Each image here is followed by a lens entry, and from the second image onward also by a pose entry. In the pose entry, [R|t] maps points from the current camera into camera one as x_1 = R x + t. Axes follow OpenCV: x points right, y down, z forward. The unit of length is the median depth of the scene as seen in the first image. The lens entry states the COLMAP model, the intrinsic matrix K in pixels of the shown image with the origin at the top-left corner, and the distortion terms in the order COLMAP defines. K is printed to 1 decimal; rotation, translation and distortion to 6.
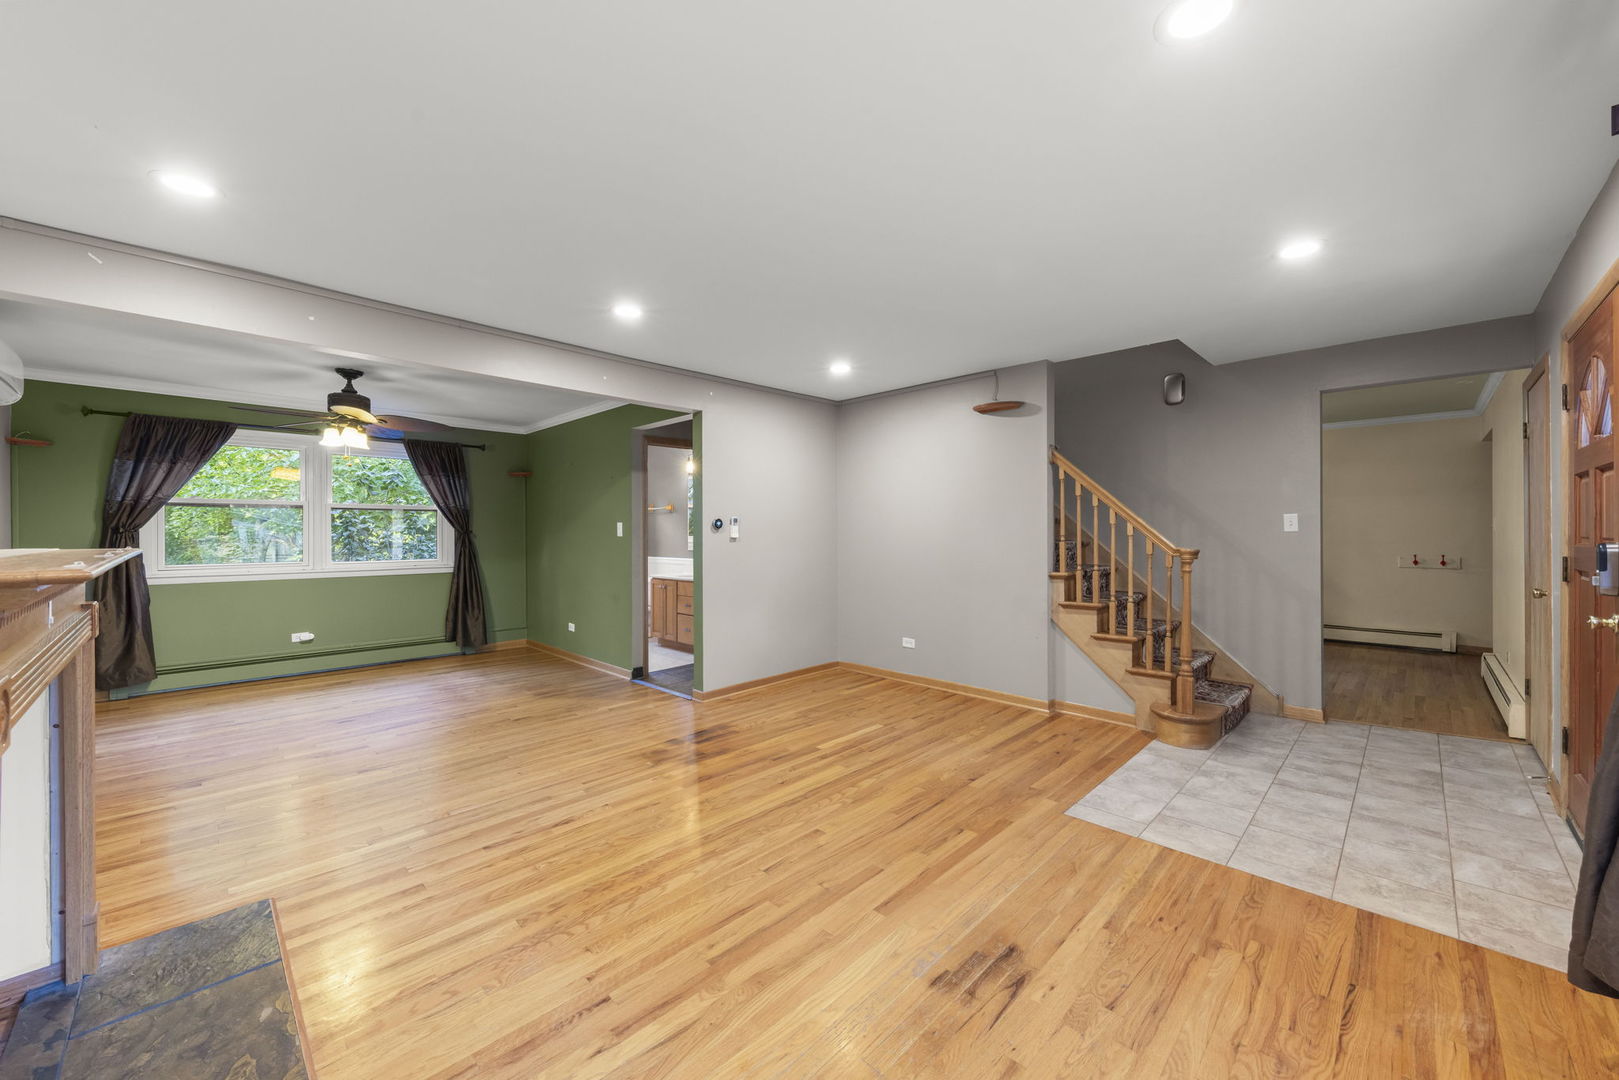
lens RADIAL K [[629.2, 0, 807.0], [0, 629.2, 530.4], [0, 0, 1]] dist [0.013416, -0.006926]
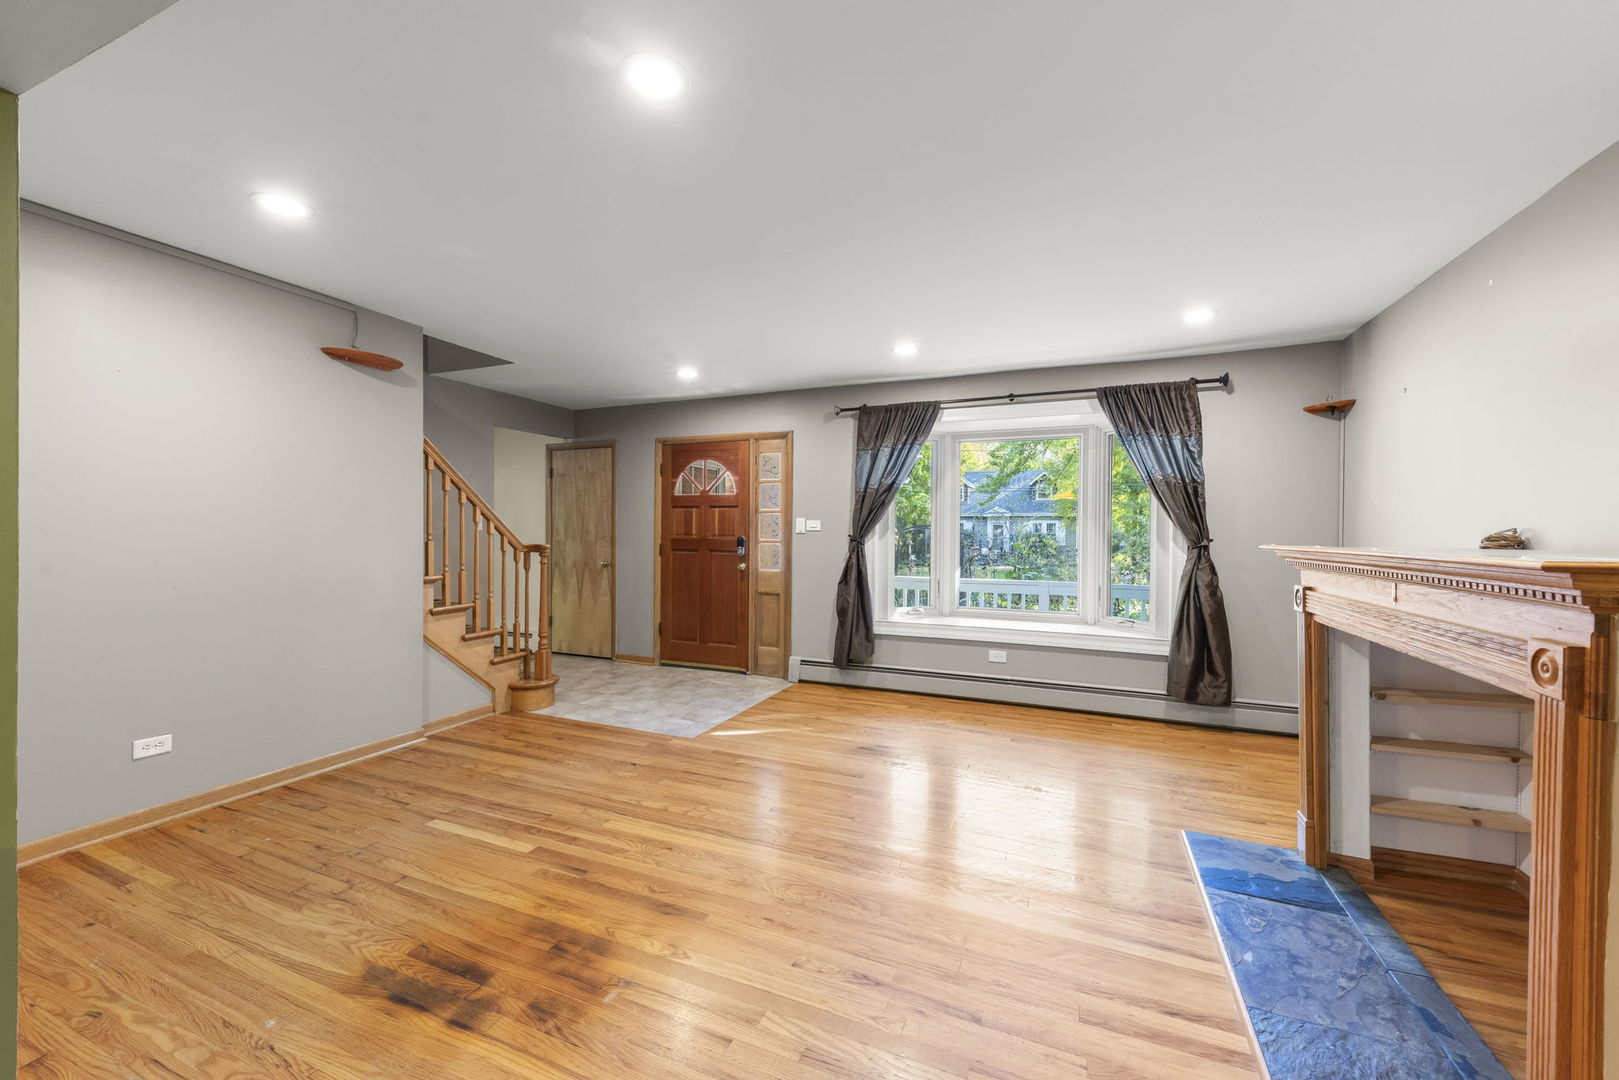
lens RADIAL K [[629.2, 0, 807.0], [0, 629.2, 530.4], [0, 0, 1]] dist [0.013416, -0.006926]
pose [[-0.385799, 0.002630, 0.922579, -0.760108], [-0.007076, 0.999958, -0.005809, 0.001101], [-0.922556, -0.008769, -0.385764, 1.033366]]
